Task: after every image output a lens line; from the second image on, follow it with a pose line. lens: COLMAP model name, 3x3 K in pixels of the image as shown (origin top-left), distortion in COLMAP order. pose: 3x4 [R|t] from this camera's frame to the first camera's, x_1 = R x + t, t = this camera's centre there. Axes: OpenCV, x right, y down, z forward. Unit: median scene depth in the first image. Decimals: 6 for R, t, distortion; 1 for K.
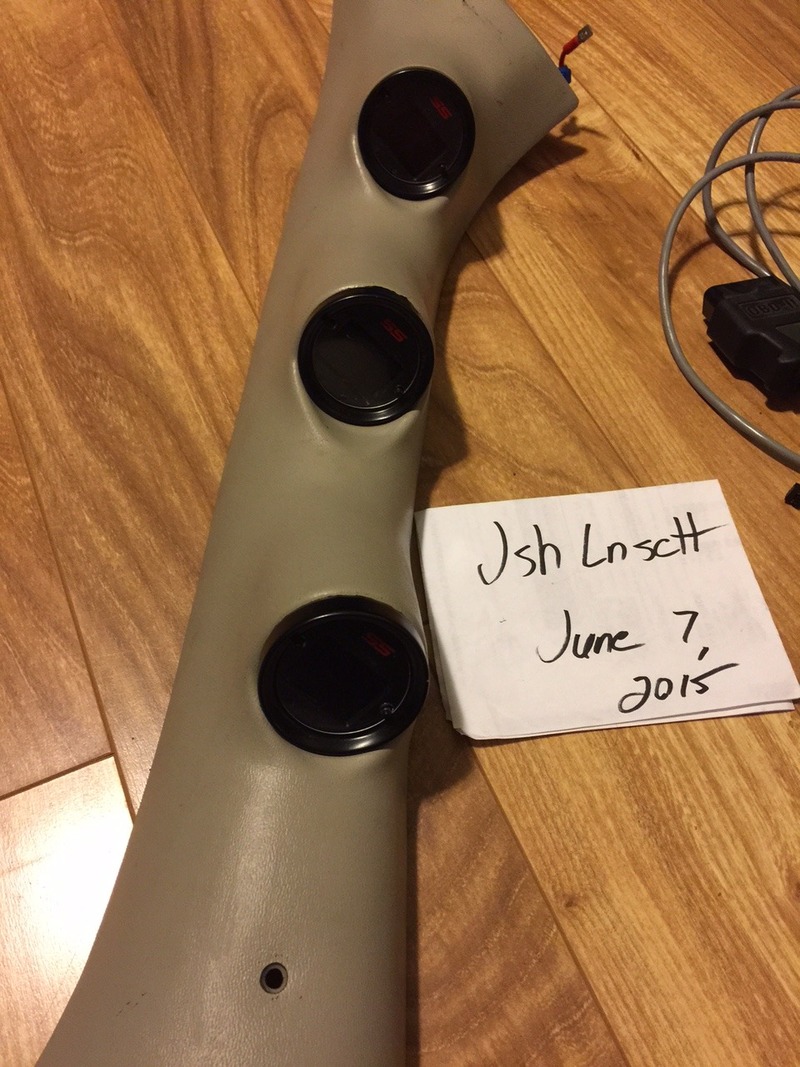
lens RADIAL K [[914.6, 0, 400.2], [0, 914.6, 533.2], [0, 0, 1]] dist [0.088067, -0.139588]
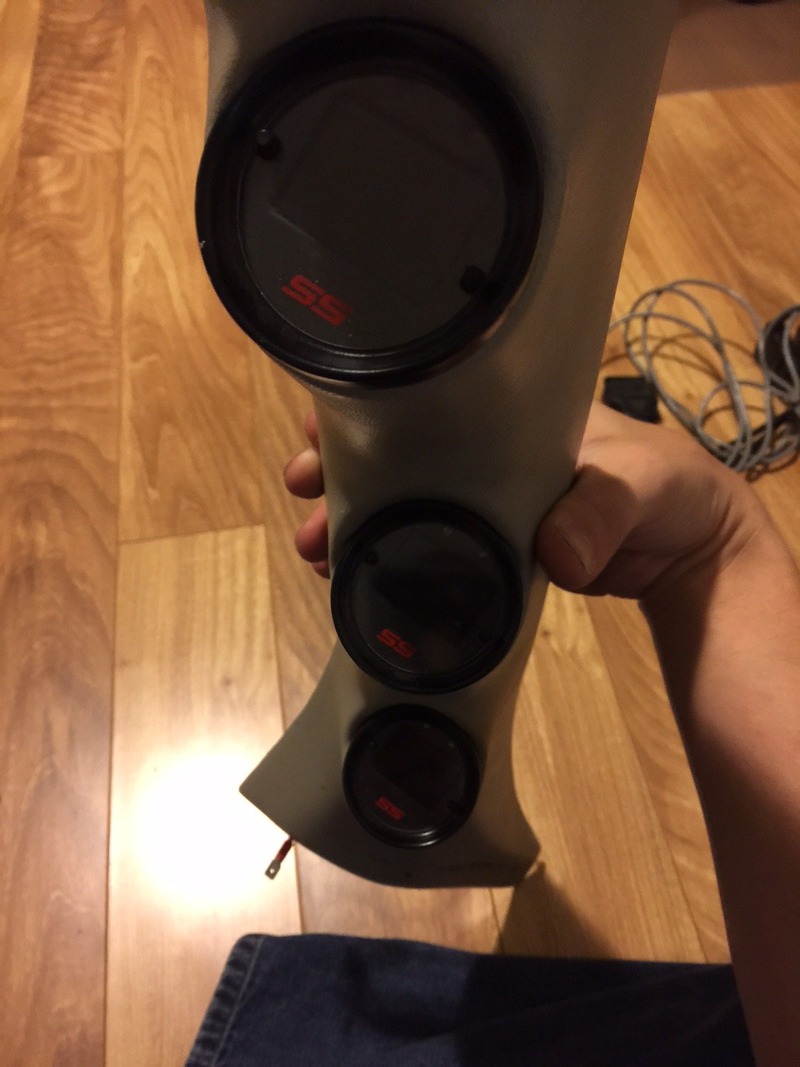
lens RADIAL K [[914.6, 0, 401.0], [0, 914.6, 534.7], [0, 0, 1]] dist [0.088067, -0.139588]
pose [[0.966555, 0.185956, -0.176612, 0.355920], [-0.201443, 0.976695, -0.074080, 0.307724], [0.158720, 0.107179, 0.981489, -0.985175]]
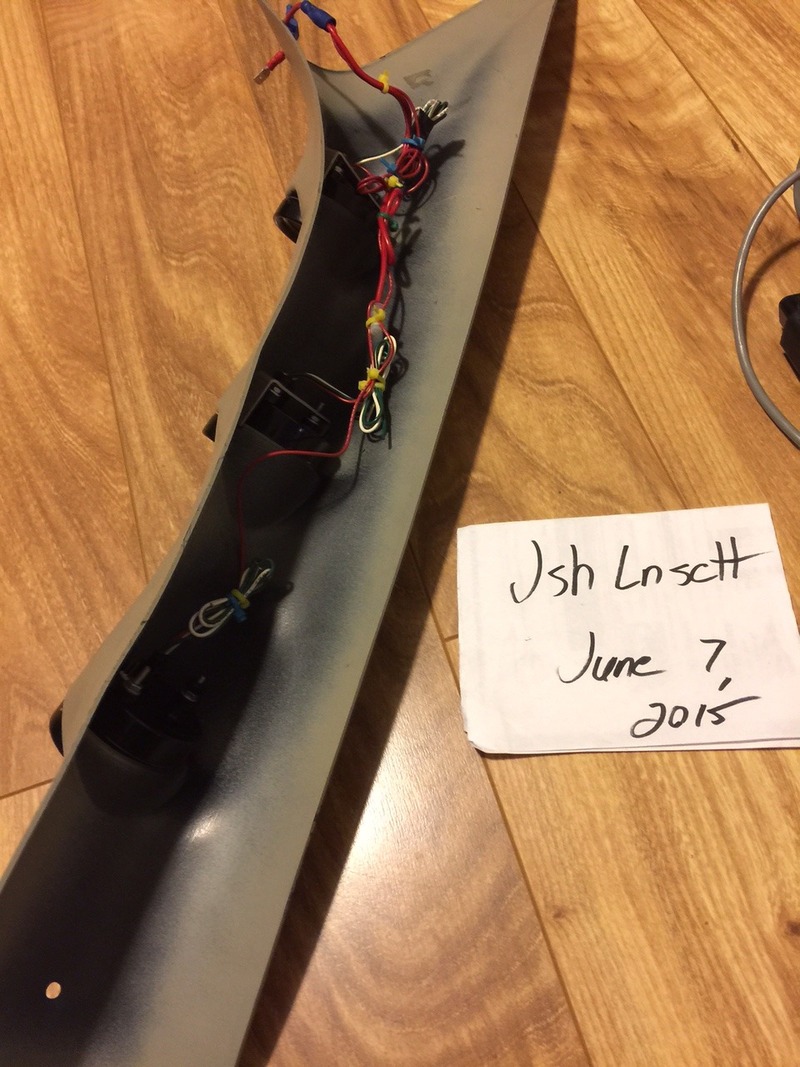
lens RADIAL K [[914.6, 0, 399.8], [0, 914.6, 530.3], [0, 0, 1]] dist [0.088067, -0.139588]
pose [[0.977246, 0.032215, -0.209646, 0.169144], [-0.018740, 0.997647, 0.065949, -0.087604], [0.211278, -0.060520, 0.975551, -0.045071]]
